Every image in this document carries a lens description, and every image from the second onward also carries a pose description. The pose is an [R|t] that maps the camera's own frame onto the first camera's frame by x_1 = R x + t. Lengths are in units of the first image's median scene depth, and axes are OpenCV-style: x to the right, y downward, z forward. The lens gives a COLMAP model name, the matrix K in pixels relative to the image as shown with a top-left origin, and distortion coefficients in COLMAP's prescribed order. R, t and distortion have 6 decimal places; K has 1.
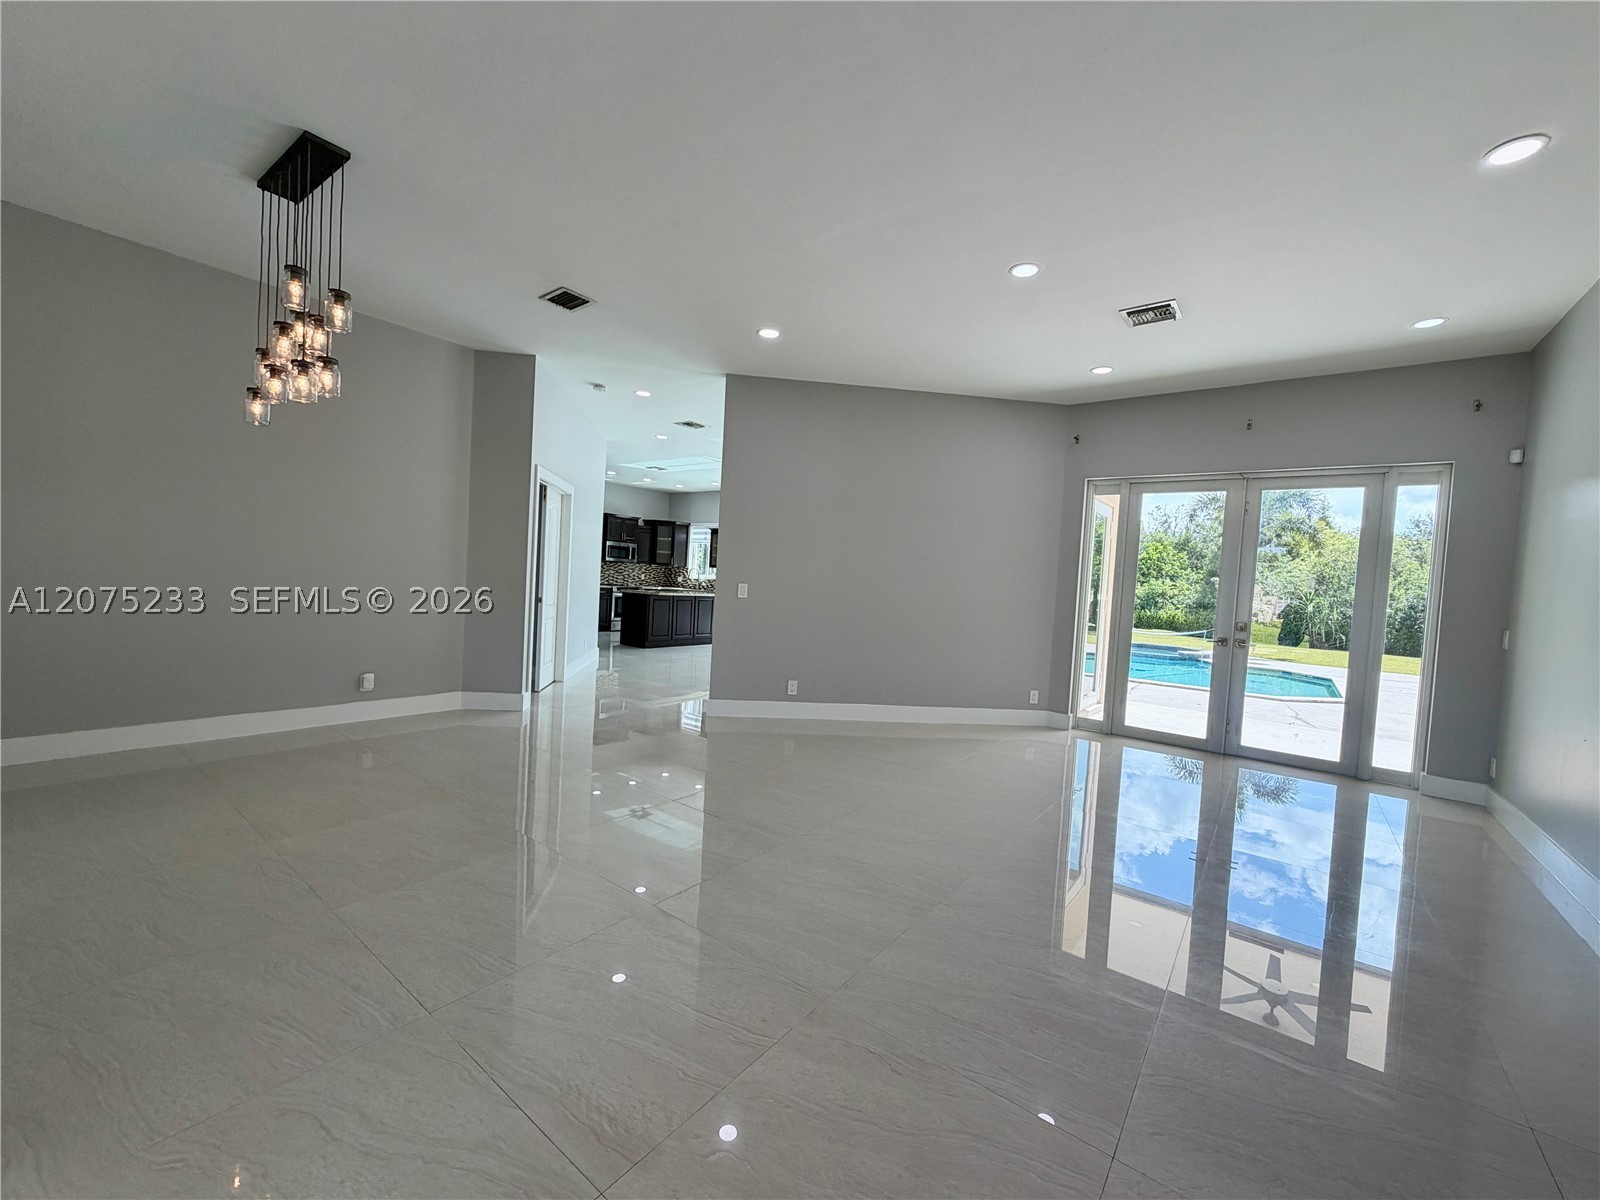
lens RADIAL K [[637.9, 0, 791.1], [0, 637.9, 602.4], [0, 0, 1]] dist [0.000692, -0.000916]
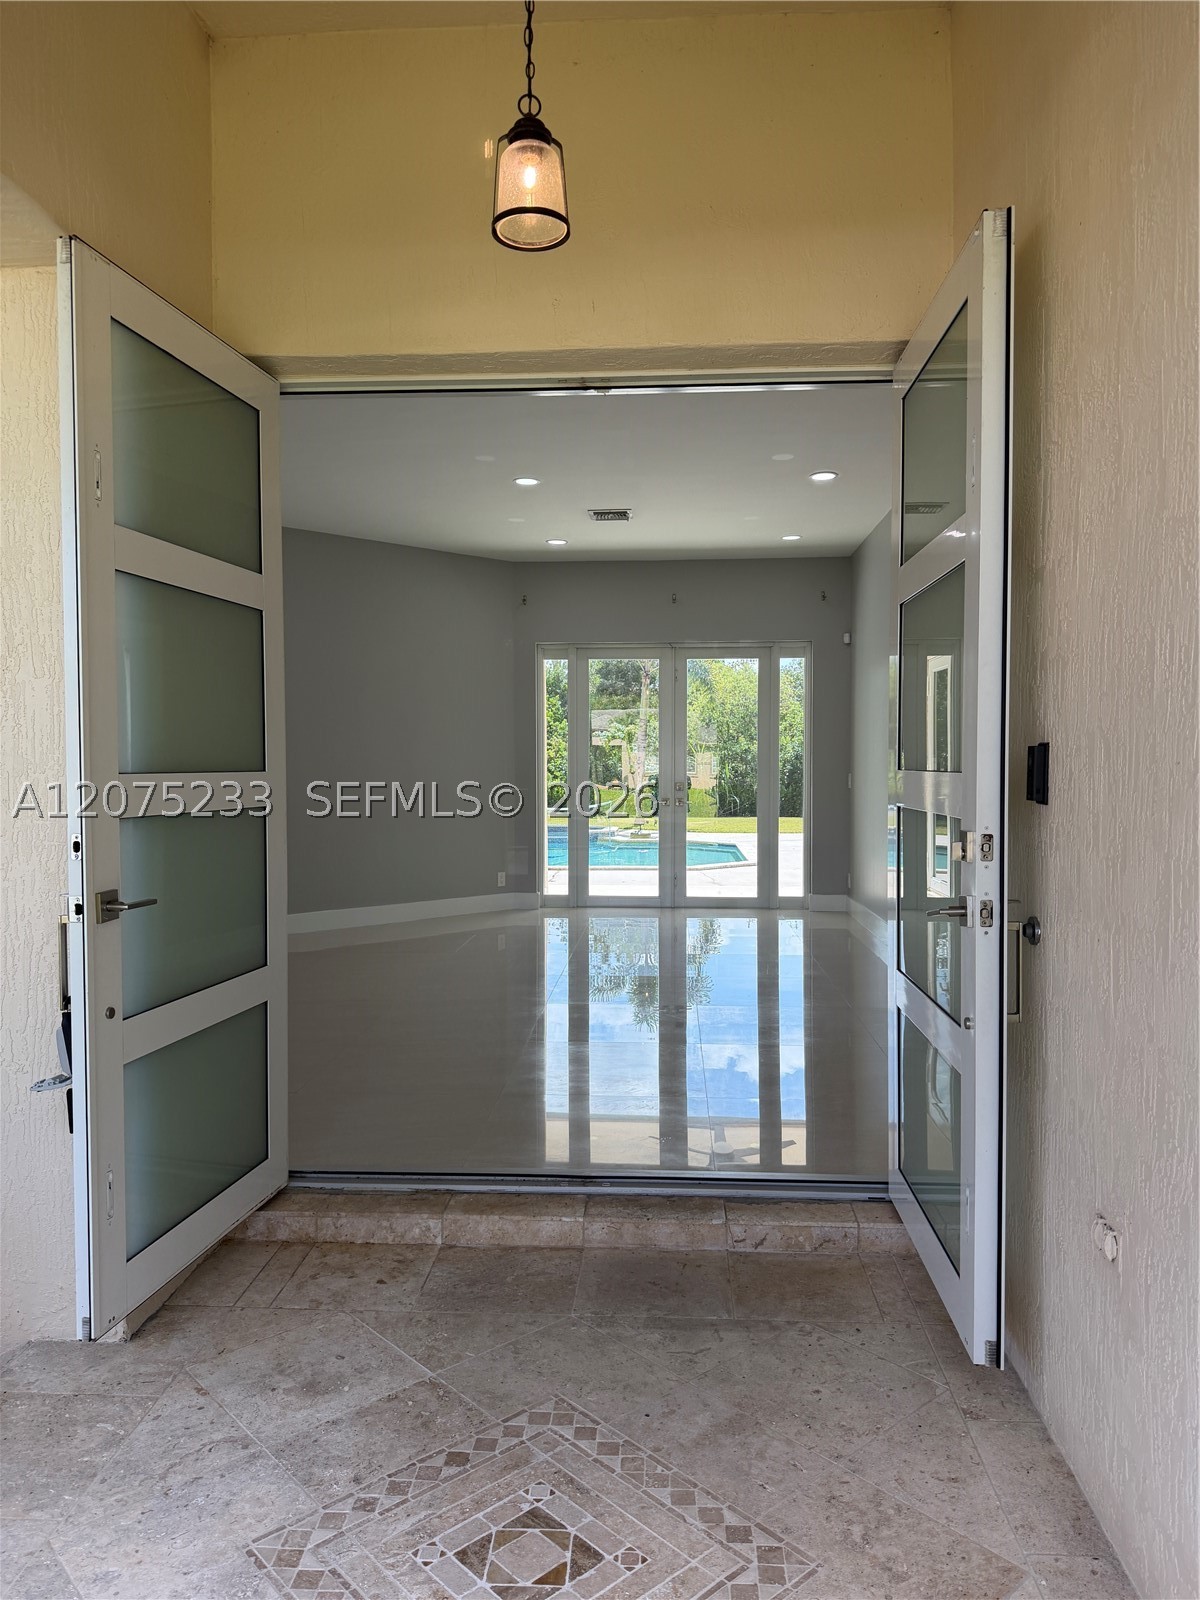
lens RADIAL K [[1103.4, 0, 601.0], [0, 1103.4, 804.6], [0, 0, 1]] dist [0.083290, -0.006069]
pose [[0.825905, -0.078584, 0.558305, -0.423978], [0.070706, 0.996858, 0.035718, -0.007091], [-0.559358, 0.009976, 0.828866, -0.444896]]
